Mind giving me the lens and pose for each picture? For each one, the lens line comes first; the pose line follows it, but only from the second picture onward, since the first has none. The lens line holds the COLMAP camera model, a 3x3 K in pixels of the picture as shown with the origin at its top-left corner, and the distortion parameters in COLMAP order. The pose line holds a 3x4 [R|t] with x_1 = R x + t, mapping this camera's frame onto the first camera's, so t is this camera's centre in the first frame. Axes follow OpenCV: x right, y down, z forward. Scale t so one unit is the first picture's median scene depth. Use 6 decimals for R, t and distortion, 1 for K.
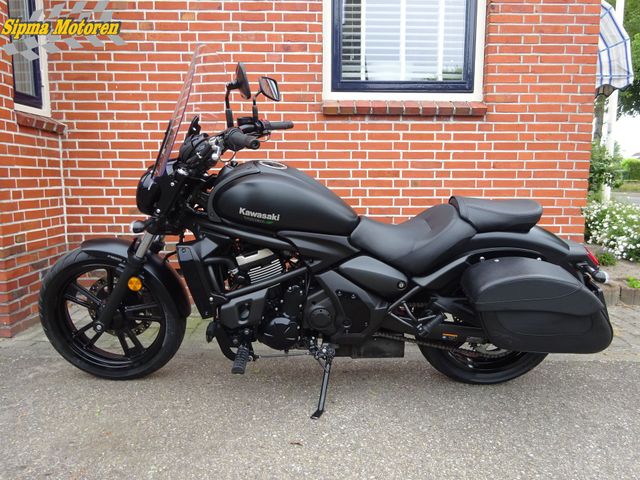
lens RADIAL K [[472.3, 0, 318.7], [0, 472.3, 239.5], [0, 0, 1]] dist [0.001110, -0.000298]
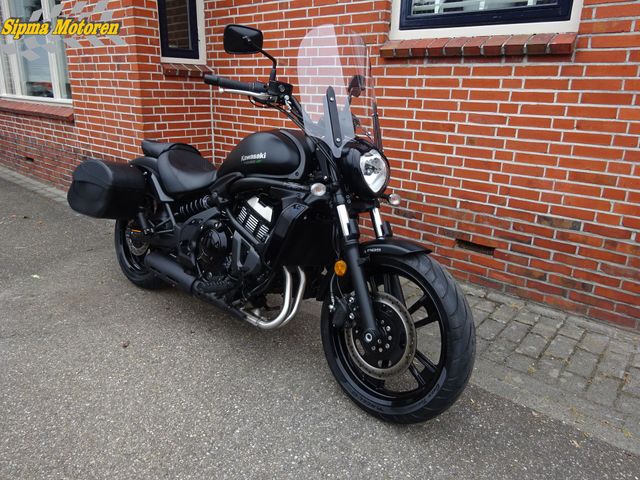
lens RADIAL K [[470.6, 0, 319.1], [0, 470.6, 239.9], [0, 0, 1]] dist [-0.000027, -0.000963]
pose [[0.749866, 0.219685, -0.624050, 0.580363], [-0.107643, 0.971203, 0.212548, -0.100361], [0.652774, -0.092208, 0.751920, 0.188524]]
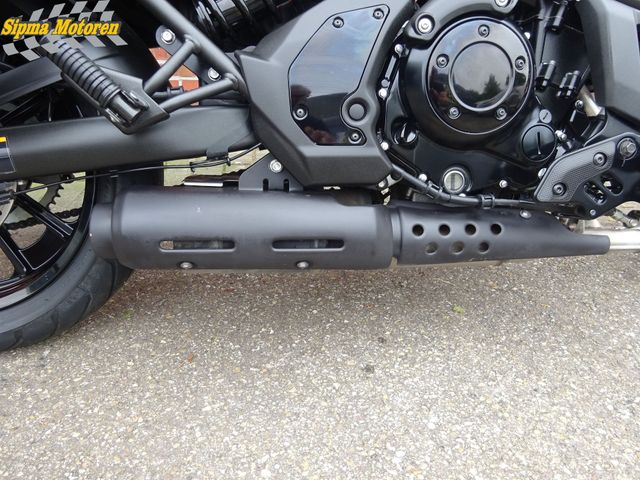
lens RADIAL K [[470.6, 0, 319.1], [0, 470.6, 239.9], [0, 0, 1]] dist [-0.000027, -0.000963]
pose [[0.994430, -0.040247, 0.097412, -0.043486], [0.006535, 0.945988, 0.324137, 0.067214], [-0.105196, -0.321695, 0.940982, 0.381691]]
